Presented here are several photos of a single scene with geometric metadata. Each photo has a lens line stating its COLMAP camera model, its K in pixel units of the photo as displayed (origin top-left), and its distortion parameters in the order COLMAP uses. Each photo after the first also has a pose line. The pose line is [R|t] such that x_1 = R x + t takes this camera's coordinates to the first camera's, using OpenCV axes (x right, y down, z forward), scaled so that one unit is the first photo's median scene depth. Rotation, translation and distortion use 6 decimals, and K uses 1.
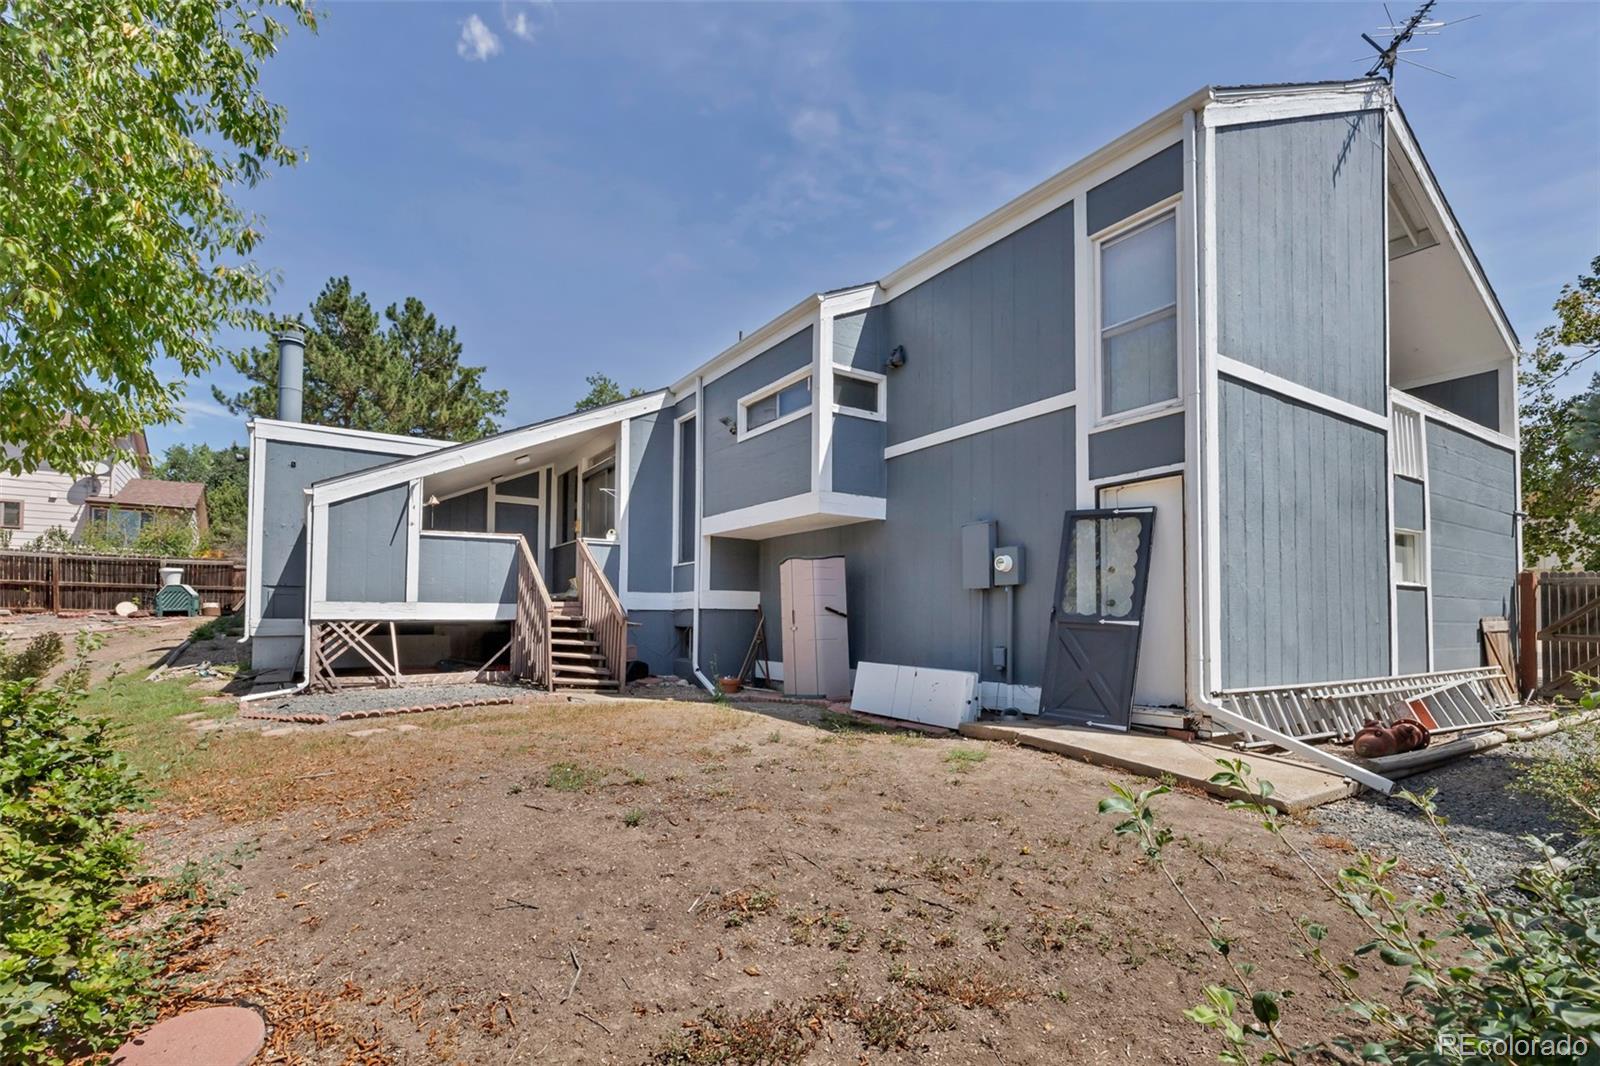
lens RADIAL K [[727.4, 0, 800.0], [0, 727.4, 533.0], [0, 0, 1]] dist [0.001367, 0.000220]
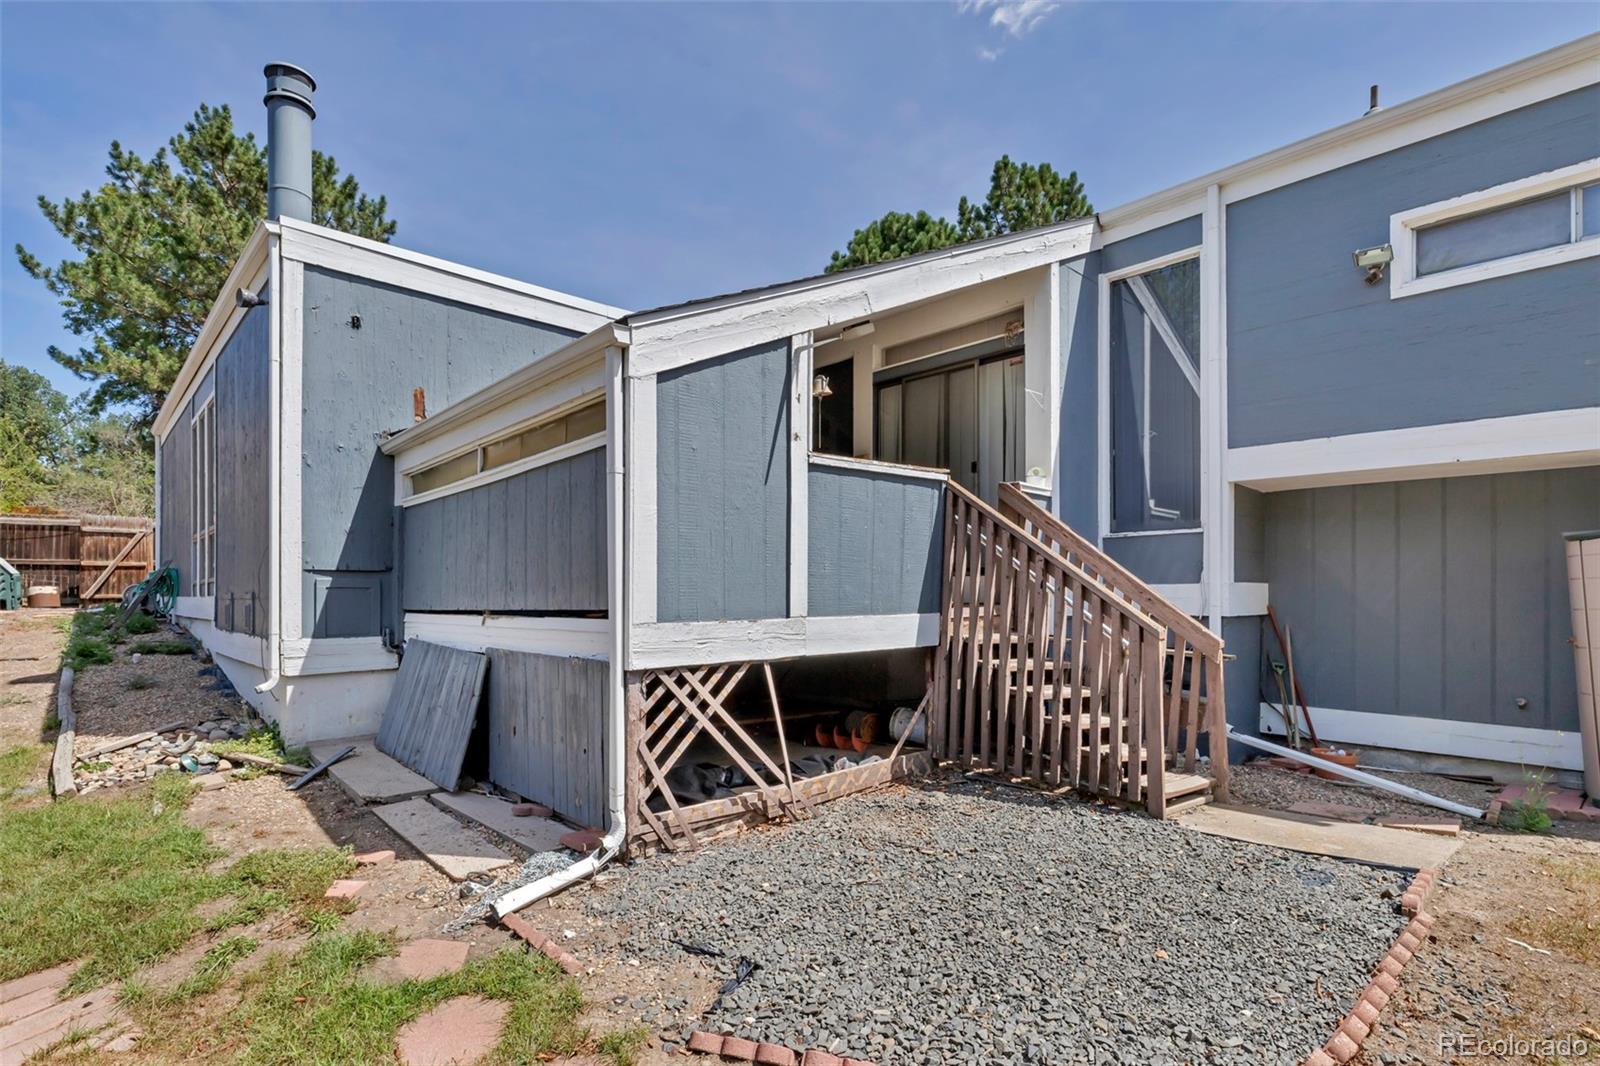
lens RADIAL K [[773.8, 0, 800.9], [0, 773.8, 528.1], [0, 0, 1]] dist [-0.002327, -0.000070]
pose [[0.986926, 0.010445, 0.160834, -0.572692], [-0.016565, 0.999187, 0.036762, 0.023691], [-0.160320, -0.038946, 0.986297, 0.514342]]
